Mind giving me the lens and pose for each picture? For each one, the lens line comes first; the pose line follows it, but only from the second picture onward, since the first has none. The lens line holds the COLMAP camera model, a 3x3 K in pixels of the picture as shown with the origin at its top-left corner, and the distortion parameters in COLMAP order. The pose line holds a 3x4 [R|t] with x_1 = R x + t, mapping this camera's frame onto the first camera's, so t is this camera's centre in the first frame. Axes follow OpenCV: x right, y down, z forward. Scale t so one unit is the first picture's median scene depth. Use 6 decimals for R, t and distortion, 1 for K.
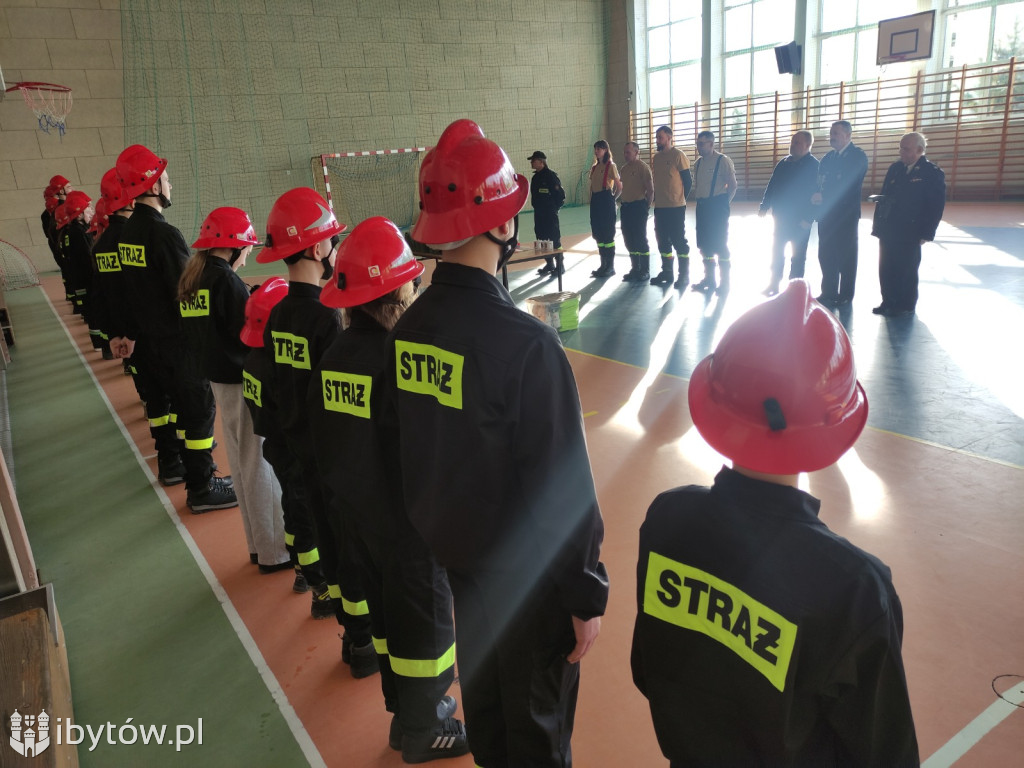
lens RADIAL K [[754.8, 0, 517.9], [0, 754.8, 387.7], [0, 0, 1]] dist [0.038925, -0.011293]
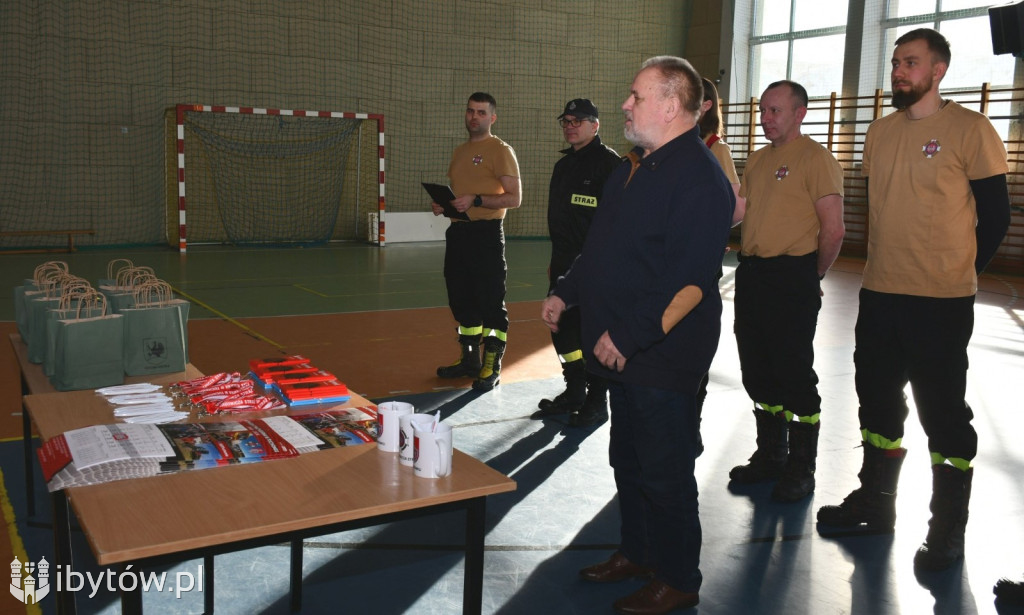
lens RADIAL K [[974.2, 0, 509.3], [0, 974.2, 306.8], [0, 0, 1]] dist [-0.008403, 0.000000]
pose [[0.993427, 0.110807, -0.028705, 0.023315], [-0.113863, 0.982312, -0.148658, -0.070313], [0.011725, 0.150949, 0.988472, 0.276430]]
